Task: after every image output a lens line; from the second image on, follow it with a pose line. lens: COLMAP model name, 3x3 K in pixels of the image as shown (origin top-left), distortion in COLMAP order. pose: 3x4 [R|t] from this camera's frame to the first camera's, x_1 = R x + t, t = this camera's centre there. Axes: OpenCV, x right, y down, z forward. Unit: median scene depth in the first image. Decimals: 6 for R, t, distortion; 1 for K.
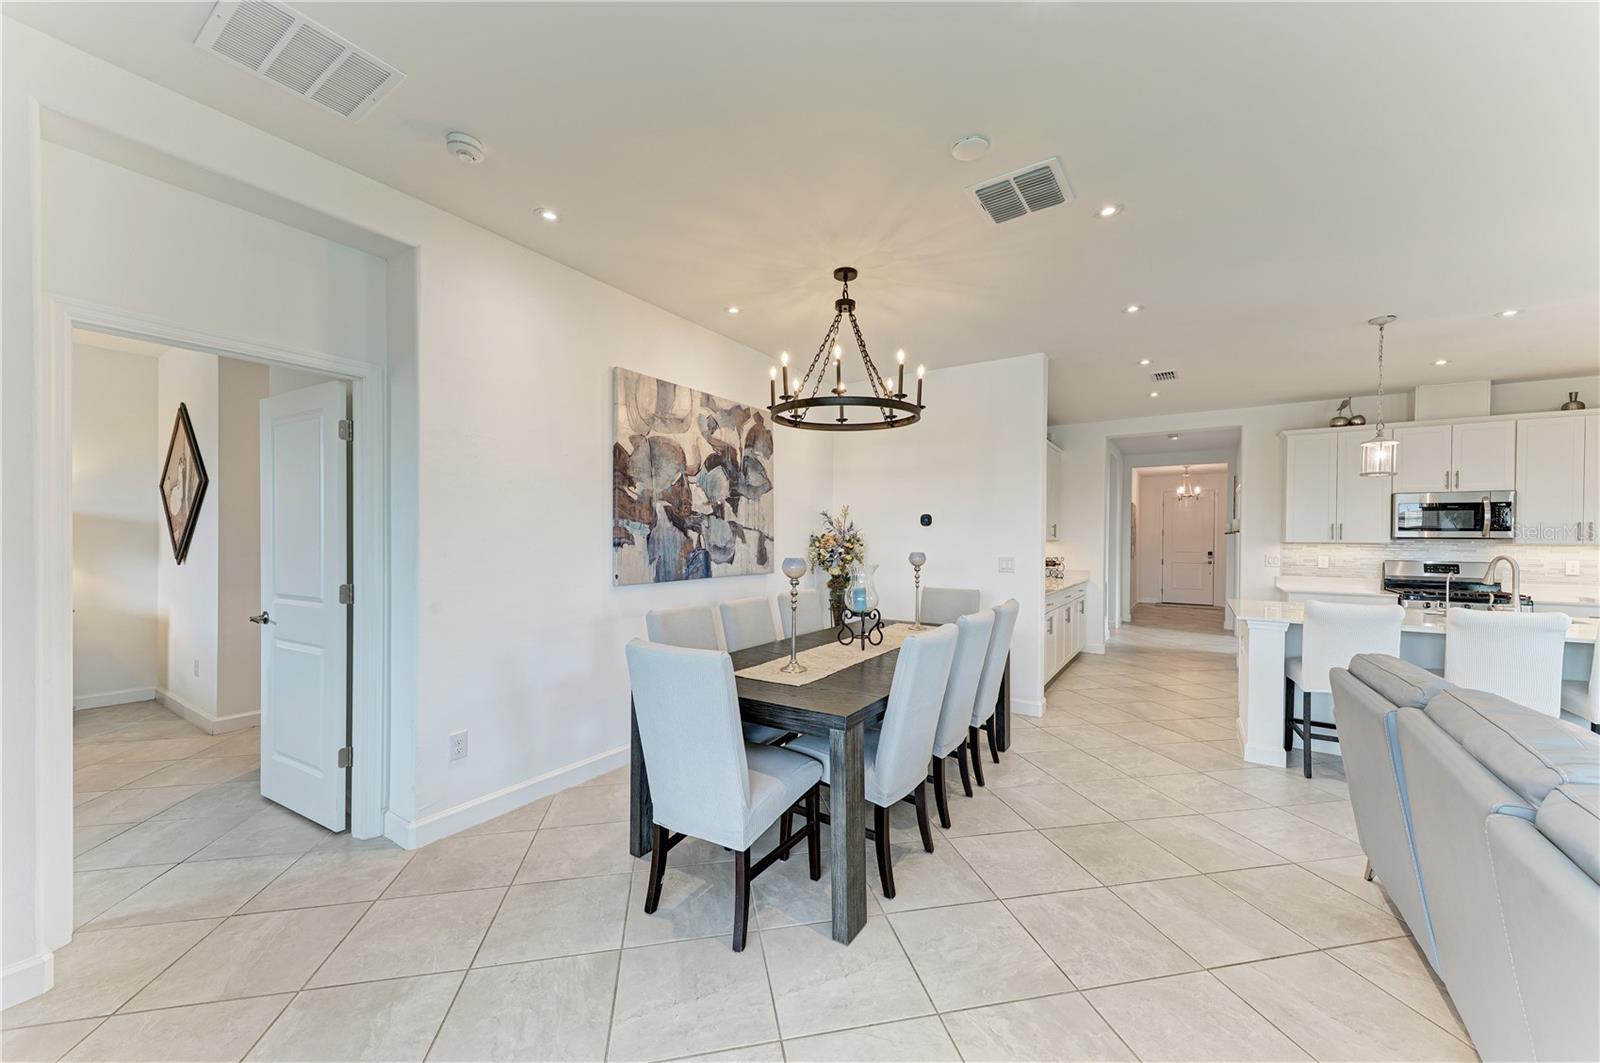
lens RADIAL K [[591.7, 0, 797.4], [0, 591.7, 547.7], [0, 0, 1]] dist [0.010008, -0.000175]
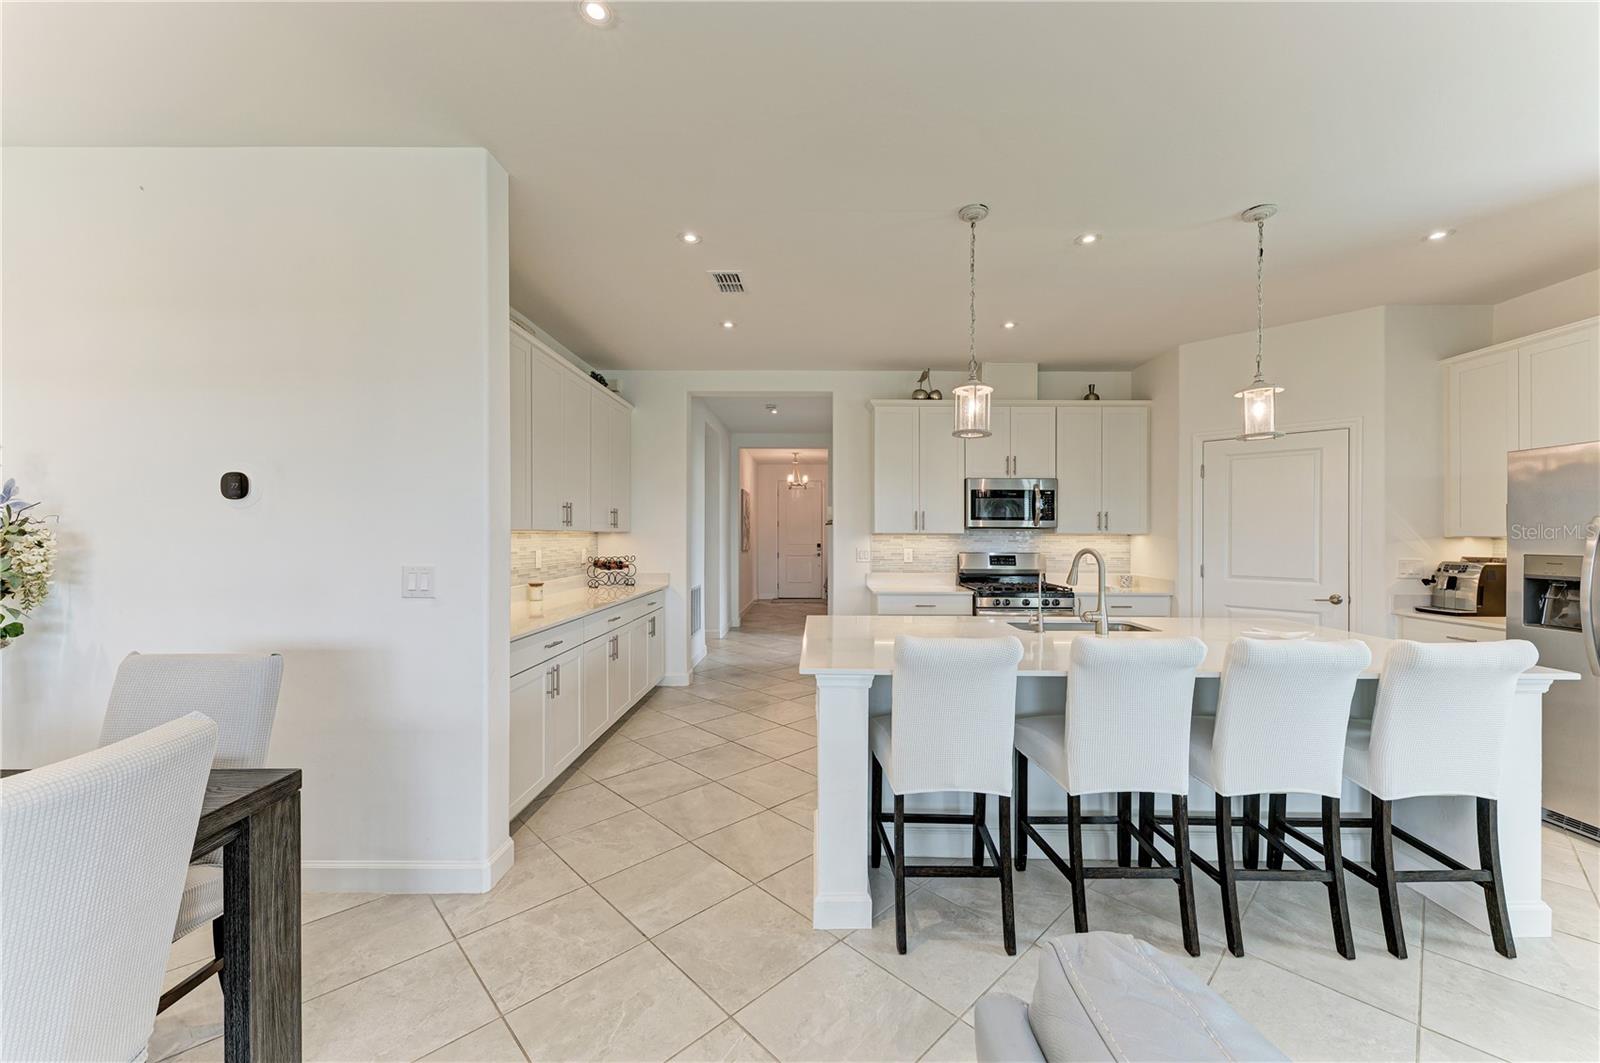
lens RADIAL K [[618.5, 0, 806.9], [0, 618.5, 536.1], [0, 0, 1]] dist [0.018891, -0.007183]
pose [[0.842261, -0.006867, 0.539027, 0.282566], [0.010940, 0.999931, -0.004354, -0.002295], [-0.538959, 0.009564, 0.842277, 0.333053]]
